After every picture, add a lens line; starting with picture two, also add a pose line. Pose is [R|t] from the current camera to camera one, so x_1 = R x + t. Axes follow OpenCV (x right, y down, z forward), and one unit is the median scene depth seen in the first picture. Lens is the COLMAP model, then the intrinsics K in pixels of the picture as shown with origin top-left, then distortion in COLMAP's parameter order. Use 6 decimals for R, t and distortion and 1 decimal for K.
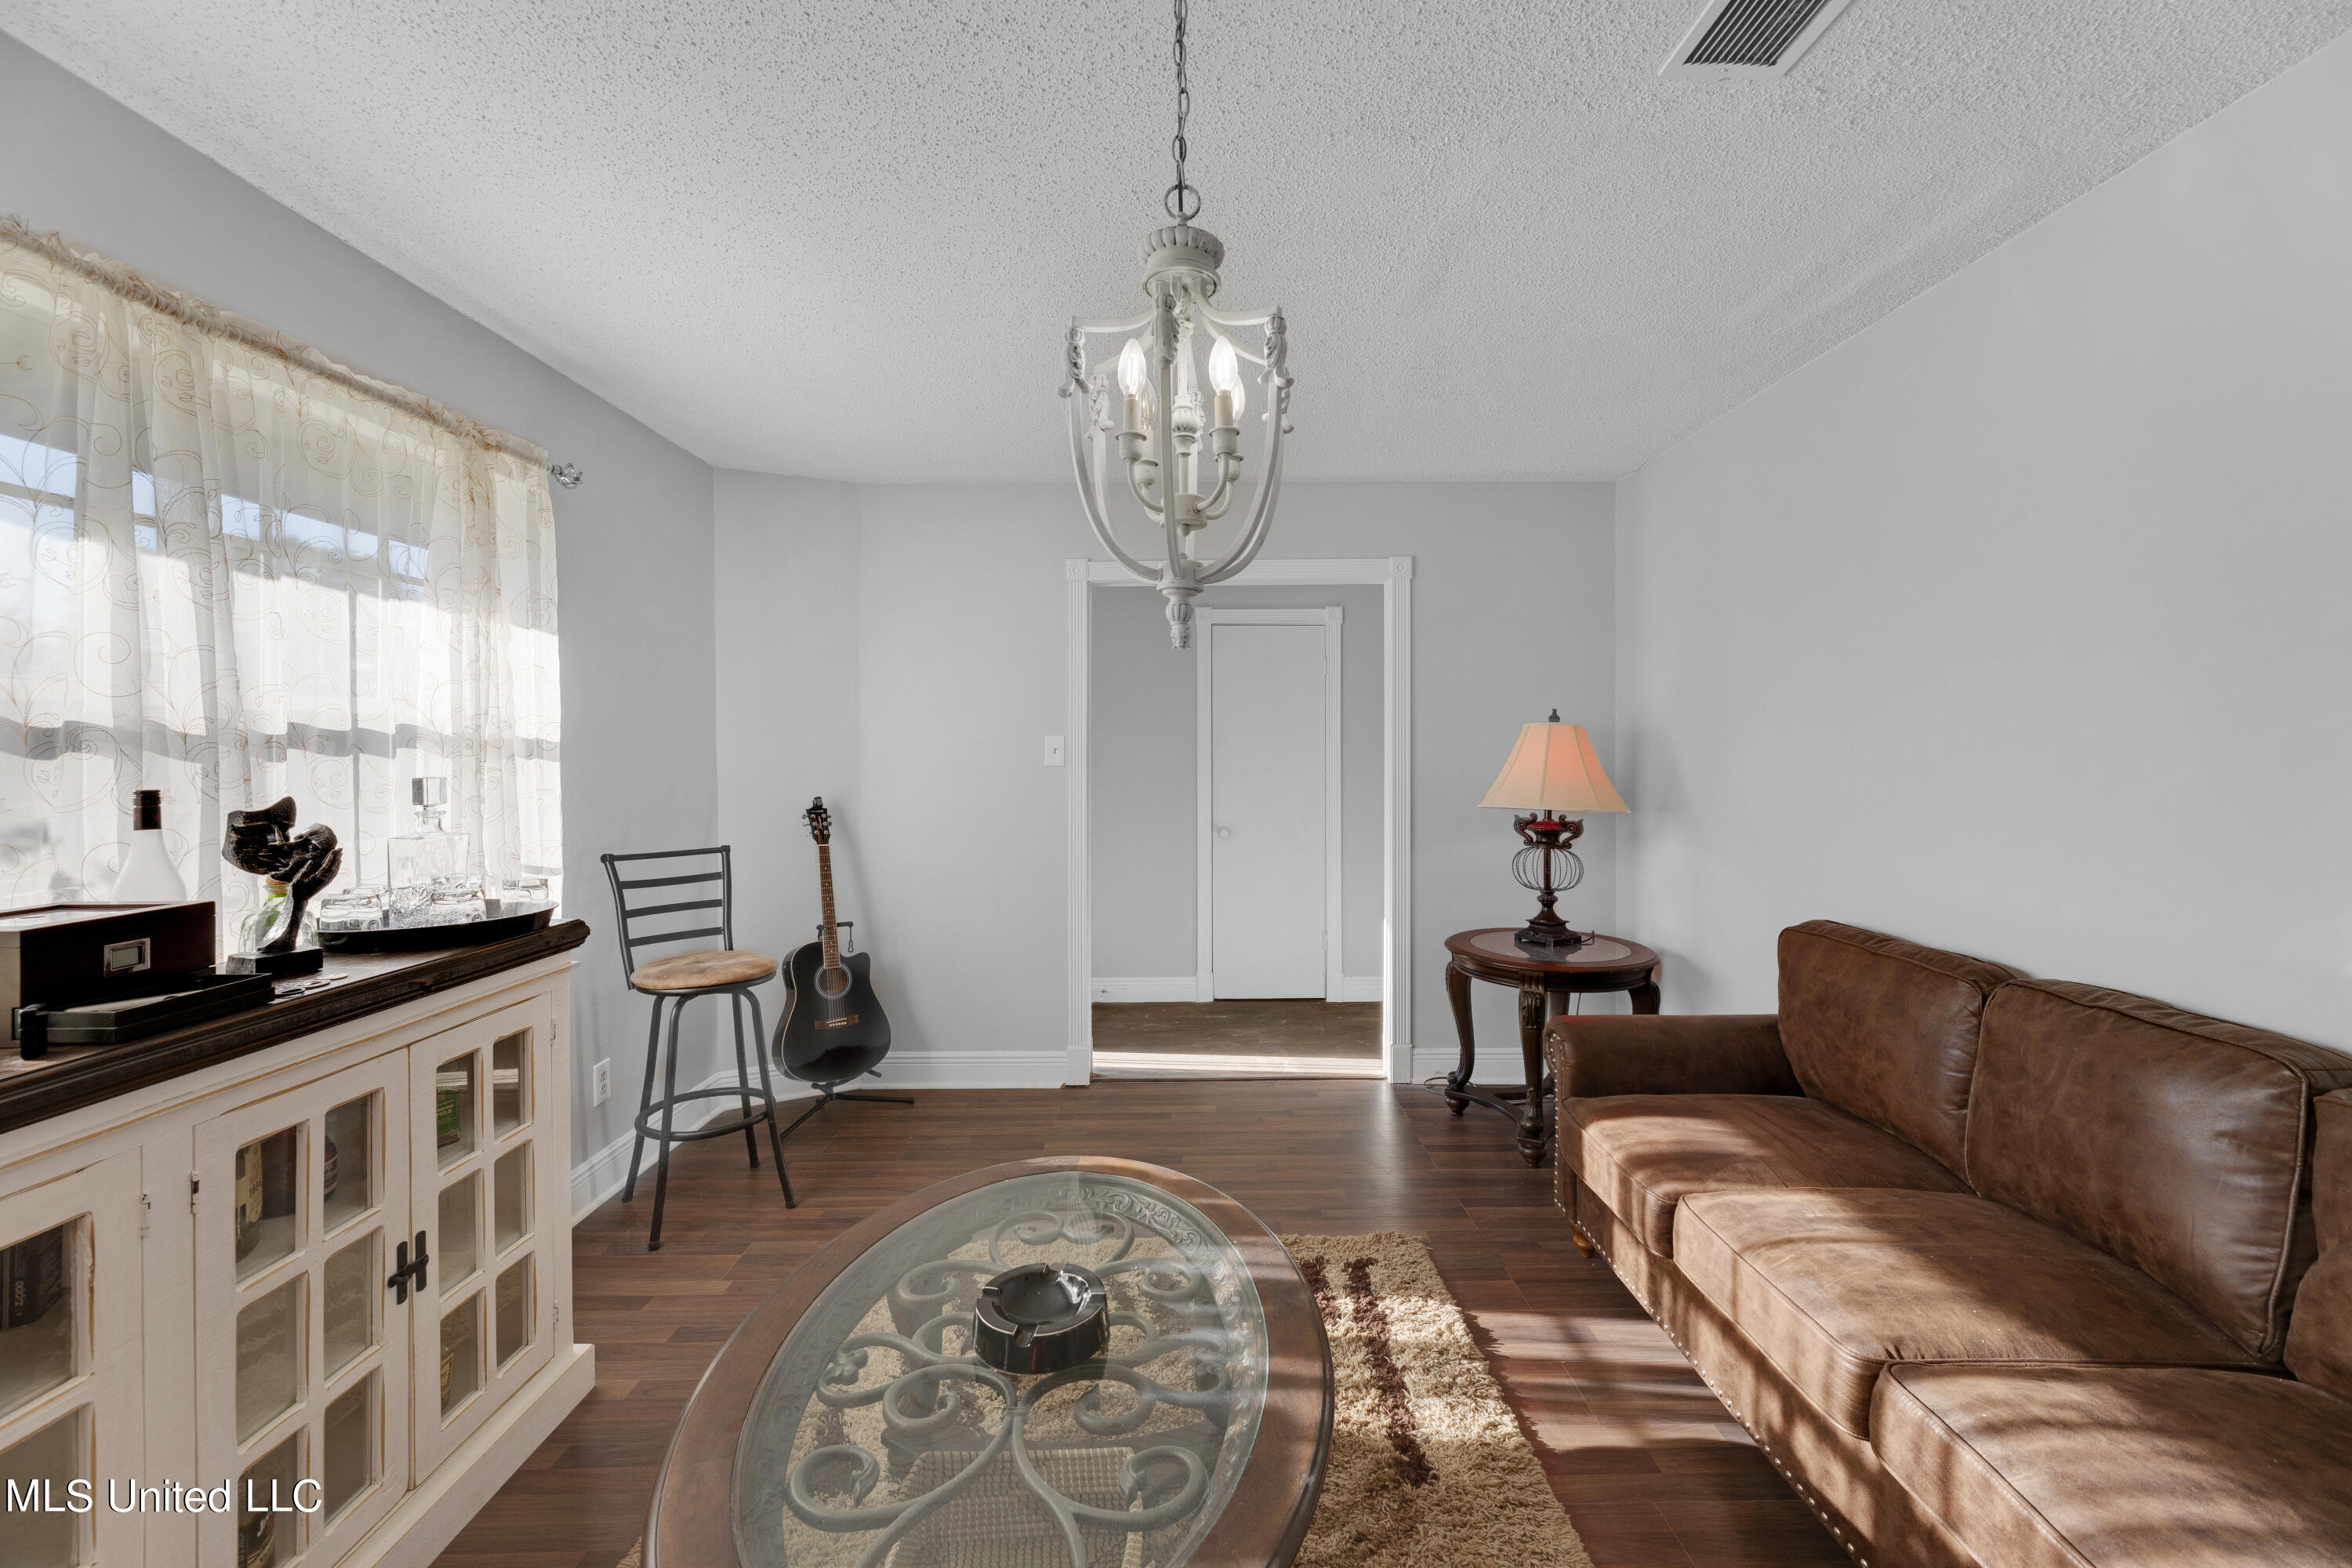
lens RADIAL K [[934.3, 0, 1177.3], [0, 934.3, 750.9], [0, 0, 1]] dist [-0.001551, -0.006328]
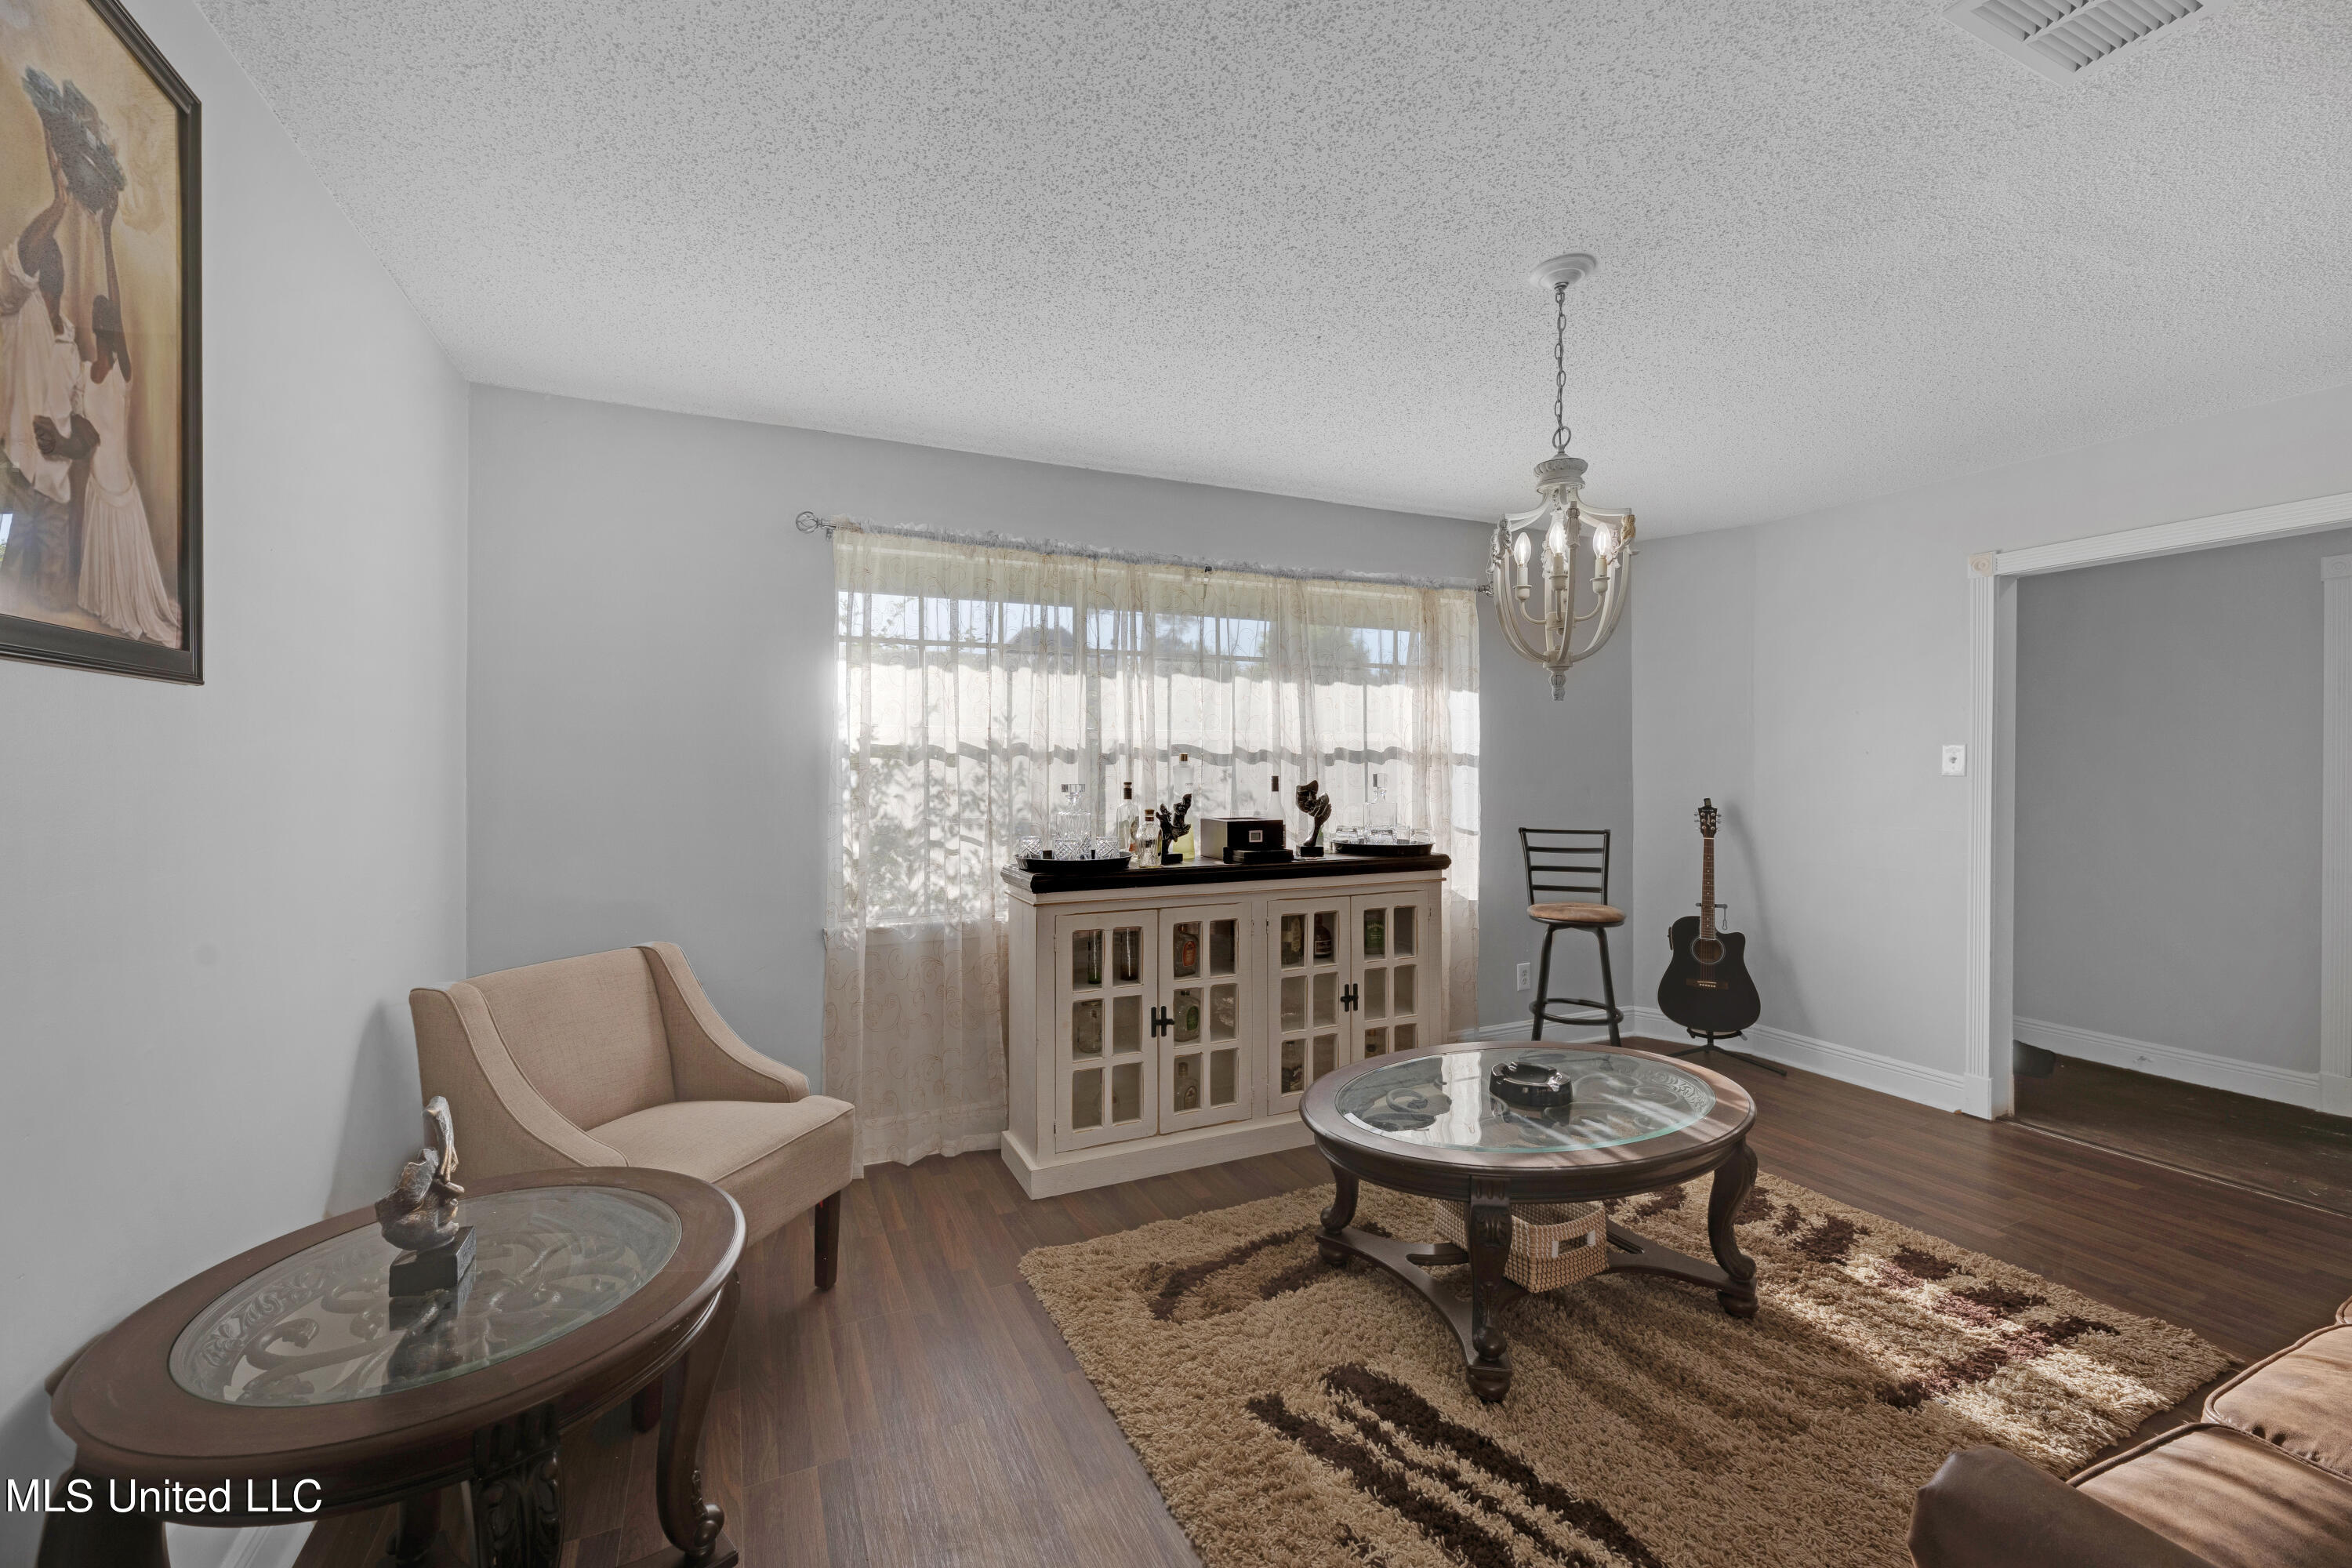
lens RADIAL K [[926.6, 0, 1179.6], [0, 926.6, 773.8], [0, 0, 1]] dist [-0.001977, -0.000142]
pose [[0.414279, 0.011129, -0.910082, 0.863897], [0.001820, 0.999913, 0.013056, 0.001760], [0.910148, -0.007065, 0.414223, -0.233286]]
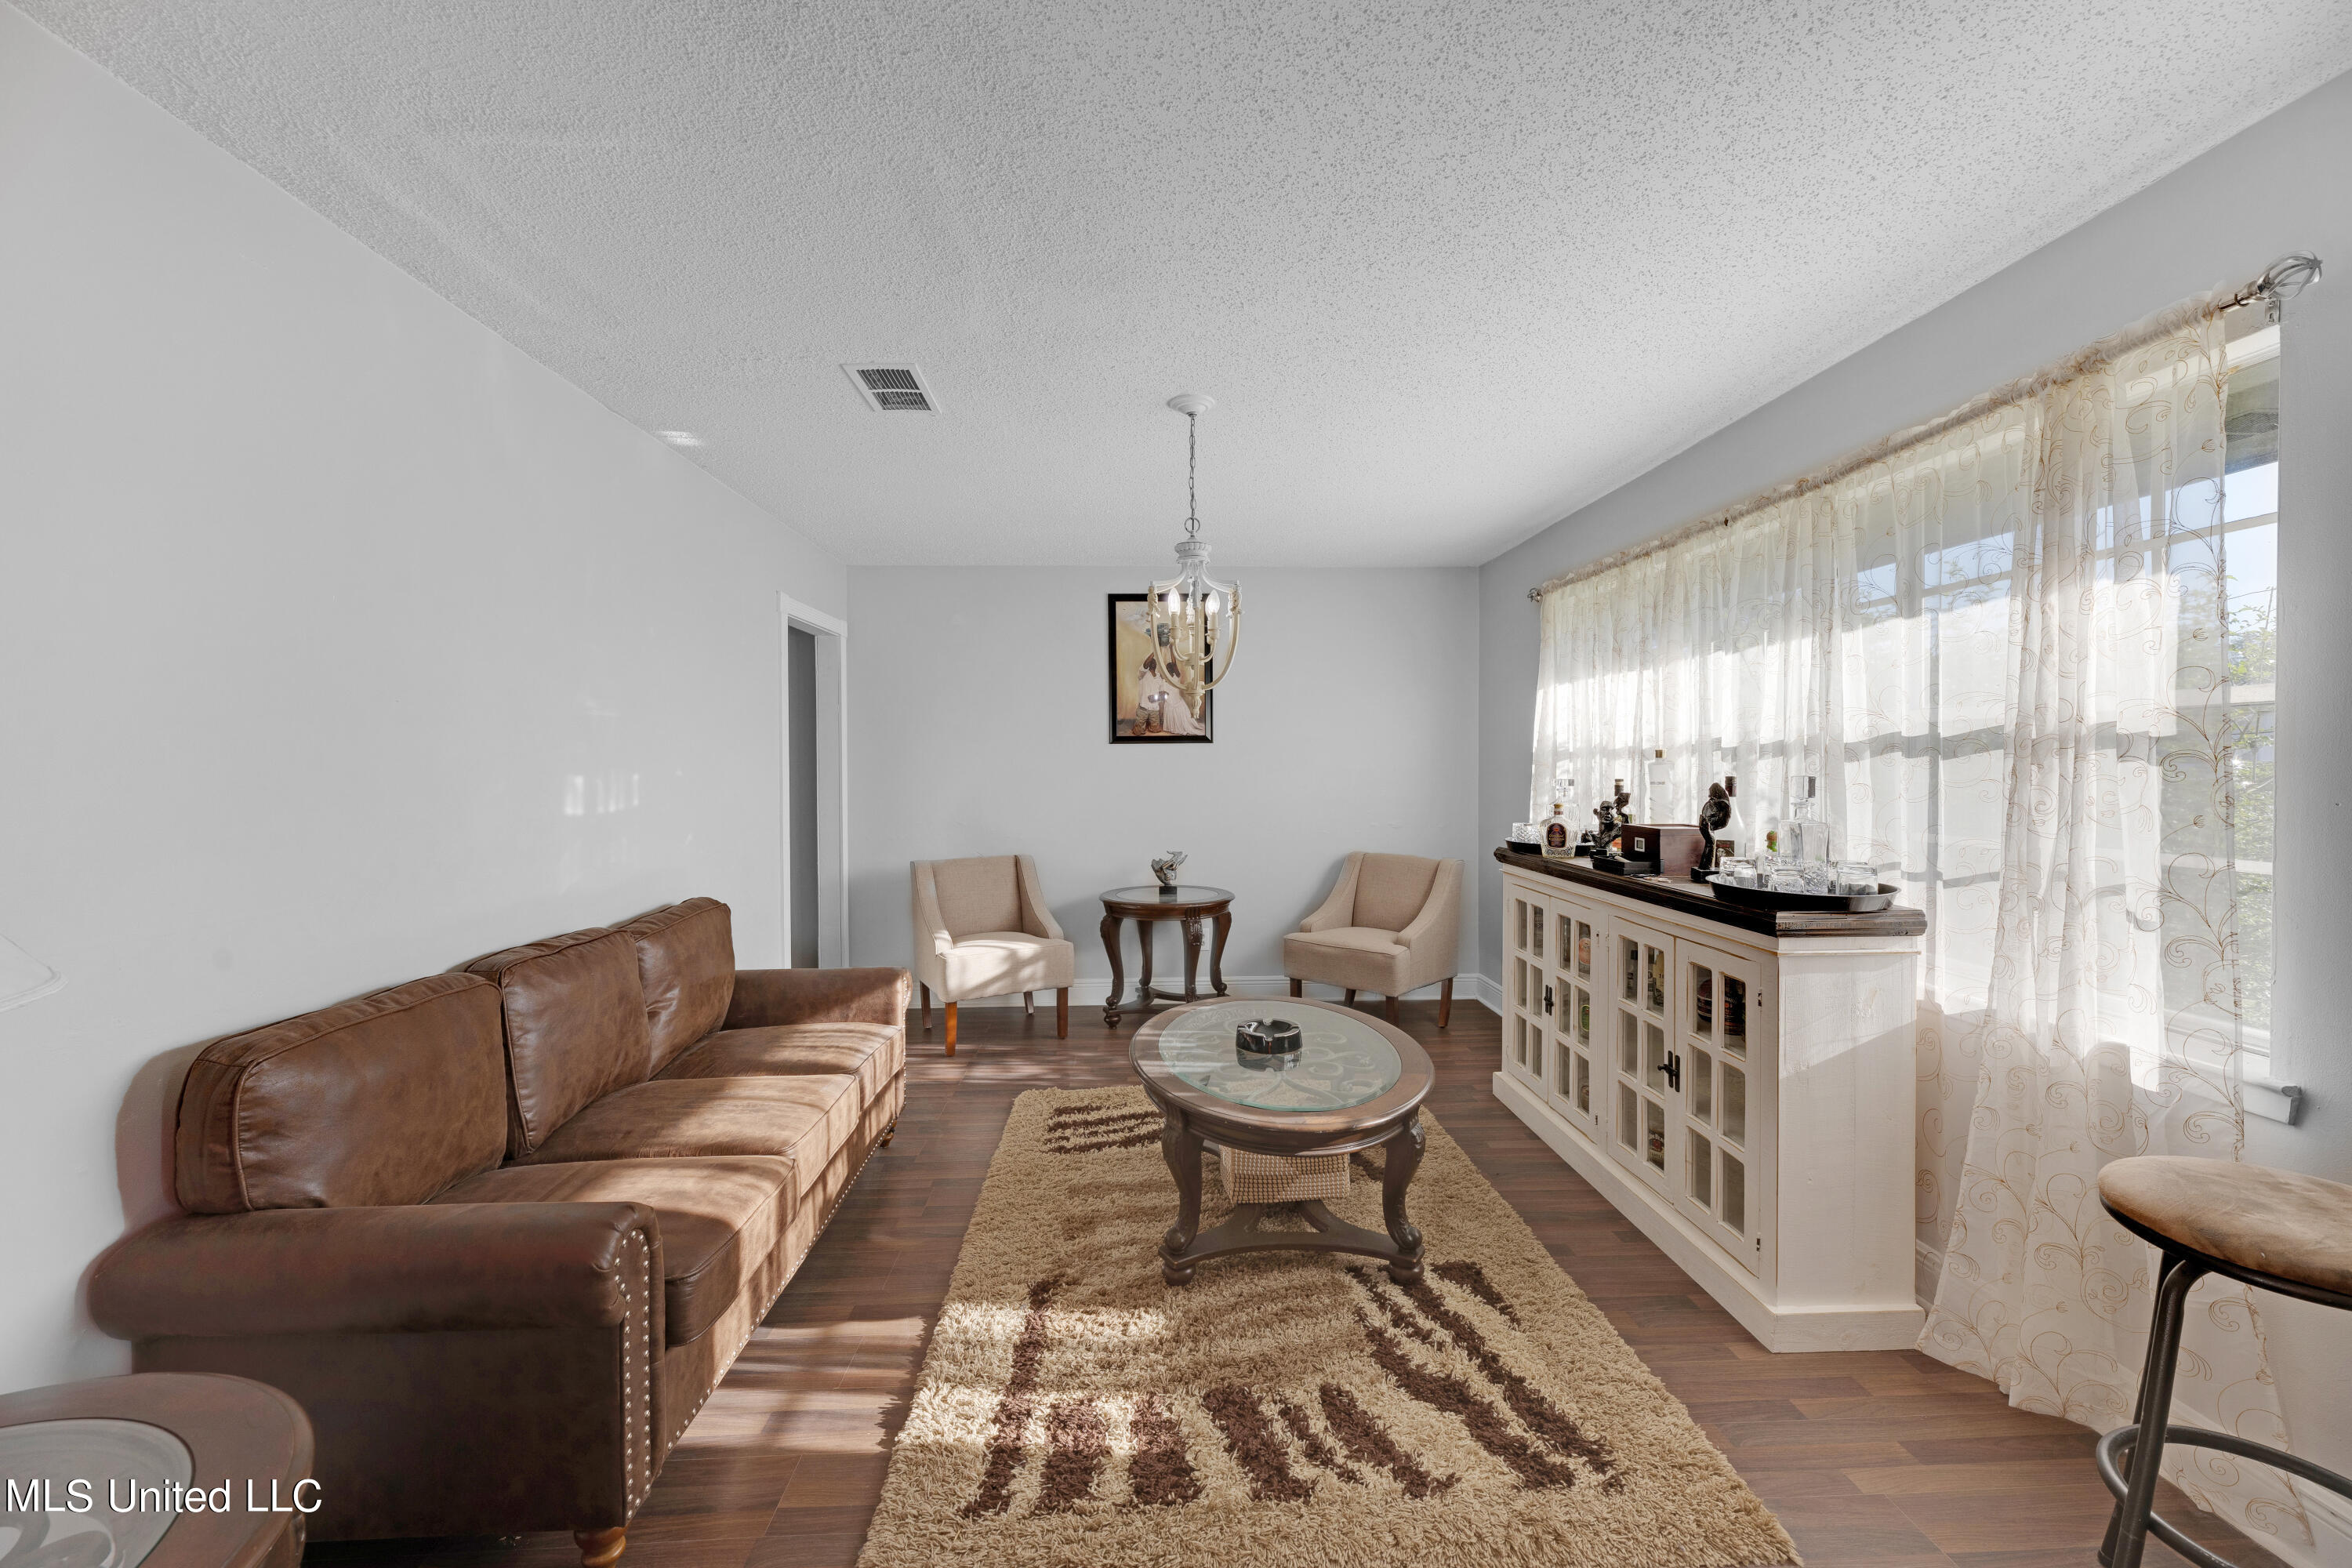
lens RADIAL K [[926.6, 0, 1179.6], [0, 926.6, 773.8], [0, 0, 1]] dist [-0.001977, -0.000142]
pose [[-0.998685, 0.010823, -0.050104, 0.108001], [0.010271, 0.999884, 0.011273, 0.002395], [0.050220, 0.010744, -0.998680, 2.273095]]
